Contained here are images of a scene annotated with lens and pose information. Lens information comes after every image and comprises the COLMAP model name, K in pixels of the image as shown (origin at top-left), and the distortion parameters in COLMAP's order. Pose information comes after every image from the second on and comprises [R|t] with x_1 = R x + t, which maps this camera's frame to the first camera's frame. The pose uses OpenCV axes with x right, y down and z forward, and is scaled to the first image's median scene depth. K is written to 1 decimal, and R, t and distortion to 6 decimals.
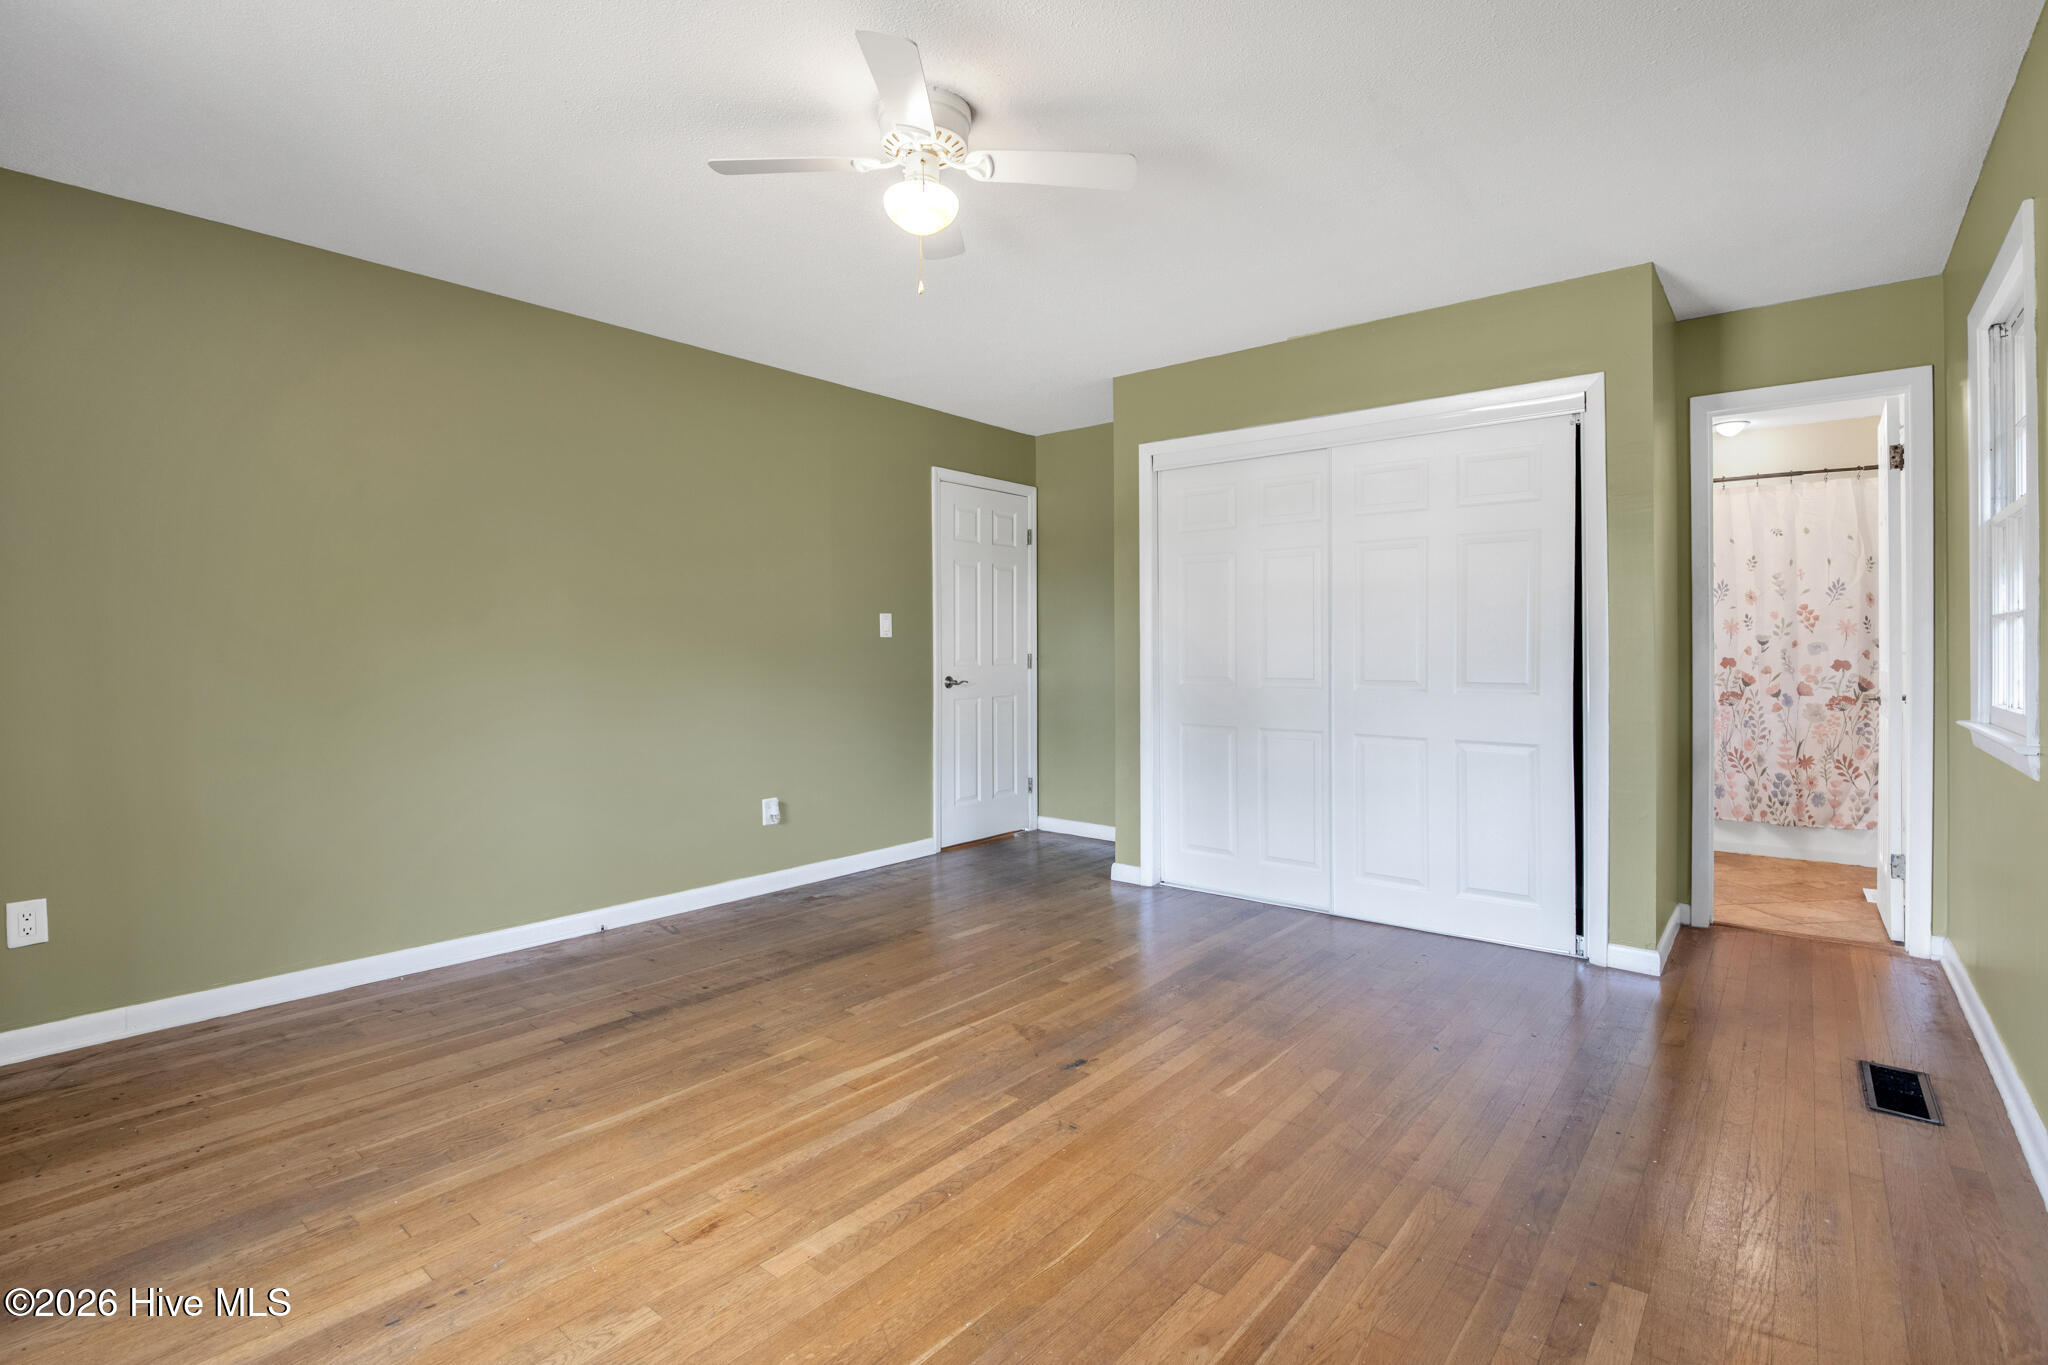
lens RADIAL K [[955.0, 0, 1024.0], [0, 955.0, 682.5], [0, 0, 1]] dist [-0.001409, -0.000008]
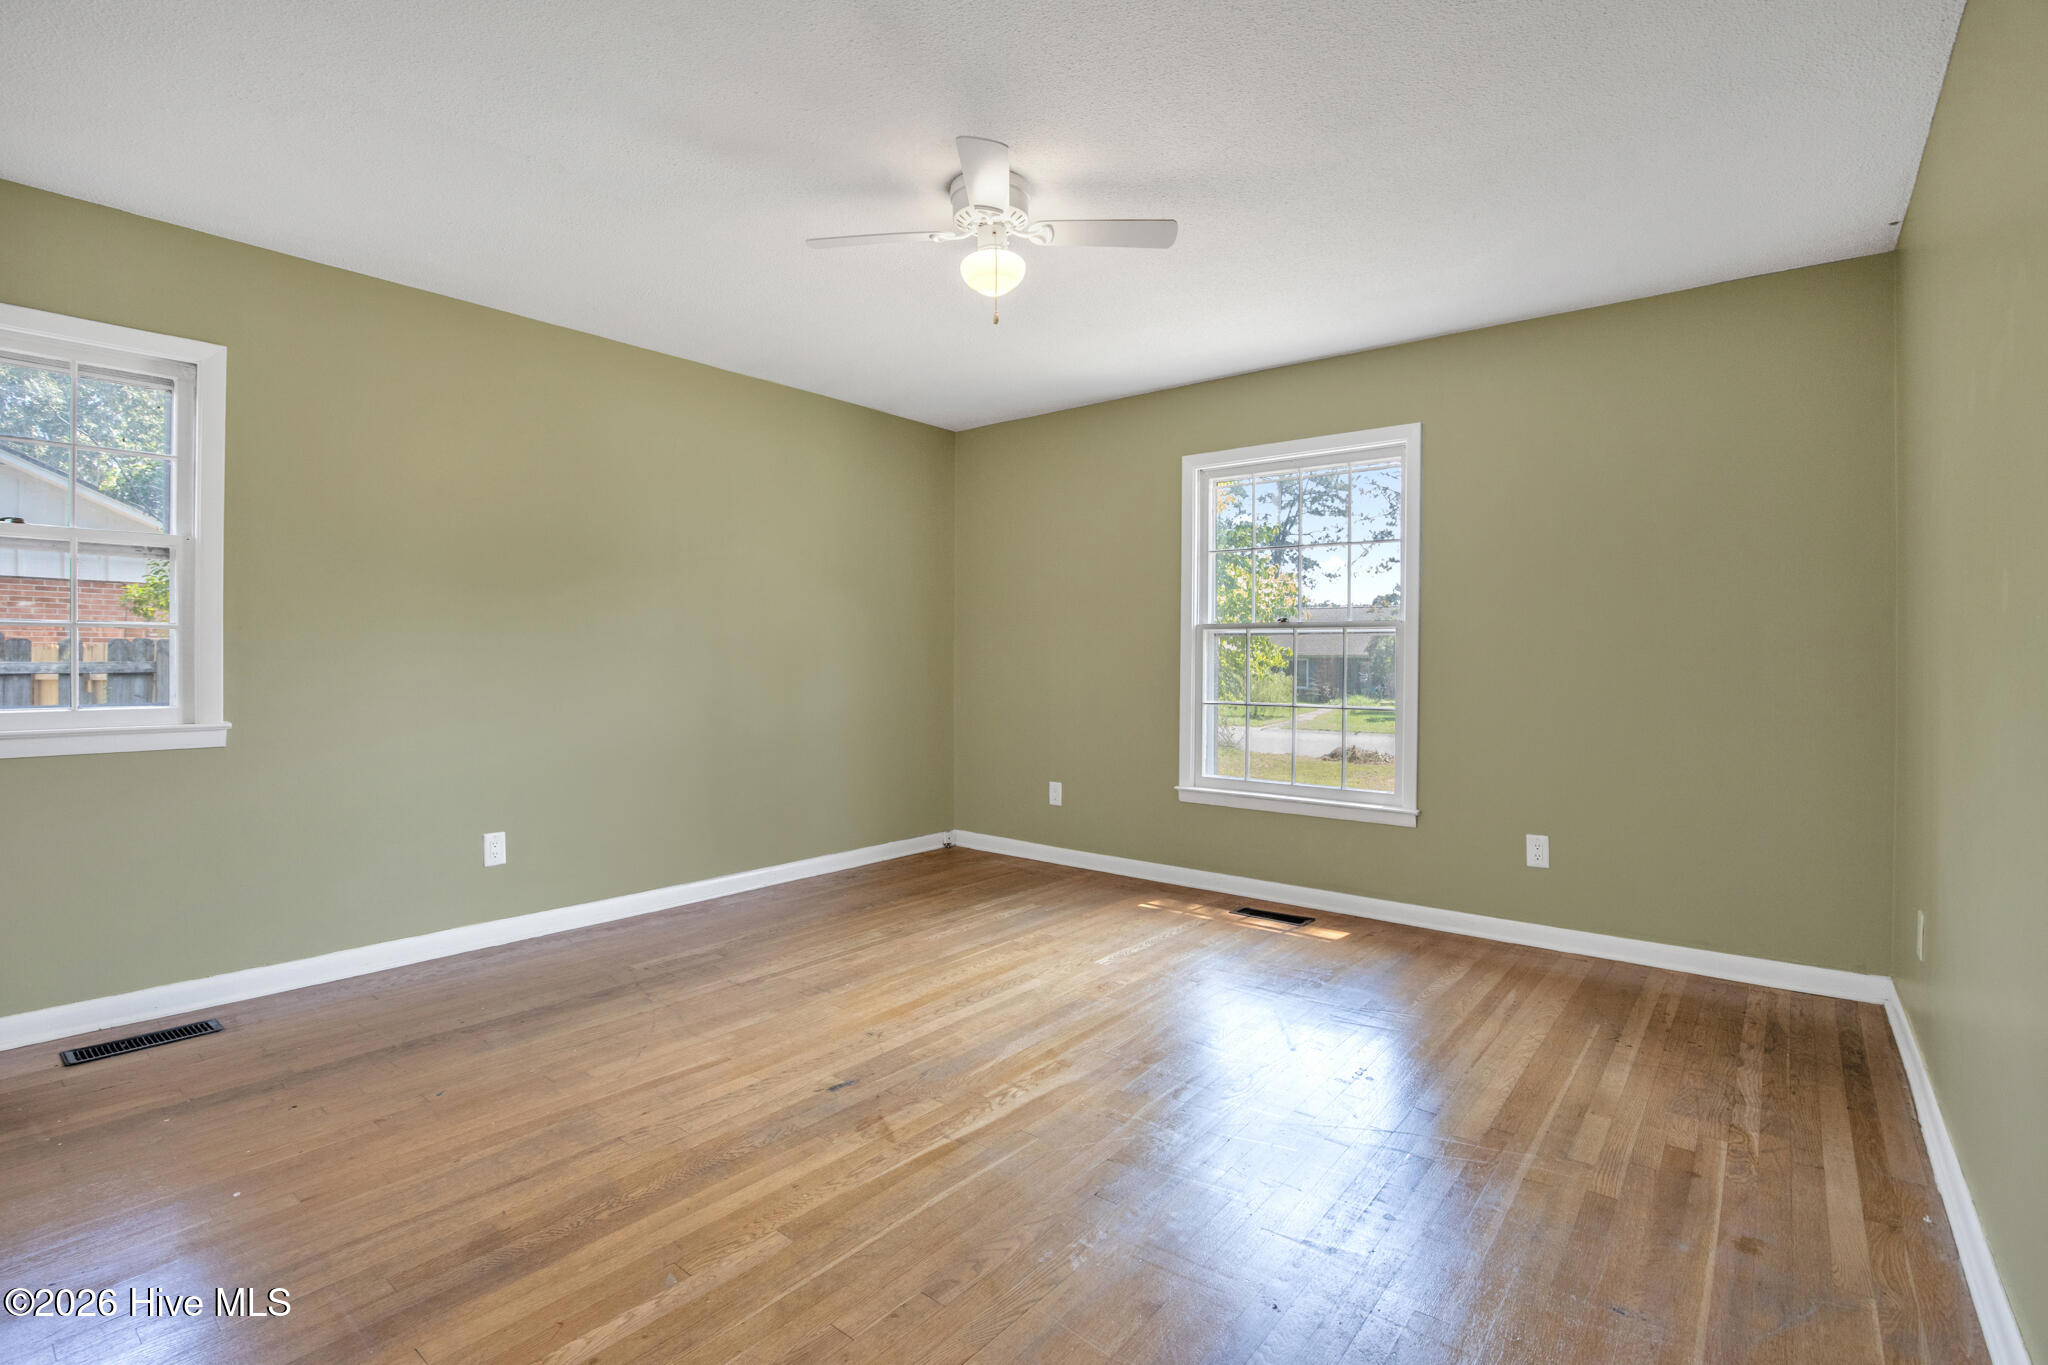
lens RADIAL K [[955.0, 0, 1024.0], [0, 955.0, 682.5], [0, 0, 1]] dist [-0.001409, -0.000008]
pose [[-0.999921, 0.002867, -0.012202, -0.128245], [0.002137, 0.998229, 0.059457, -0.068337], [0.012351, 0.059426, -0.998156, 2.065272]]
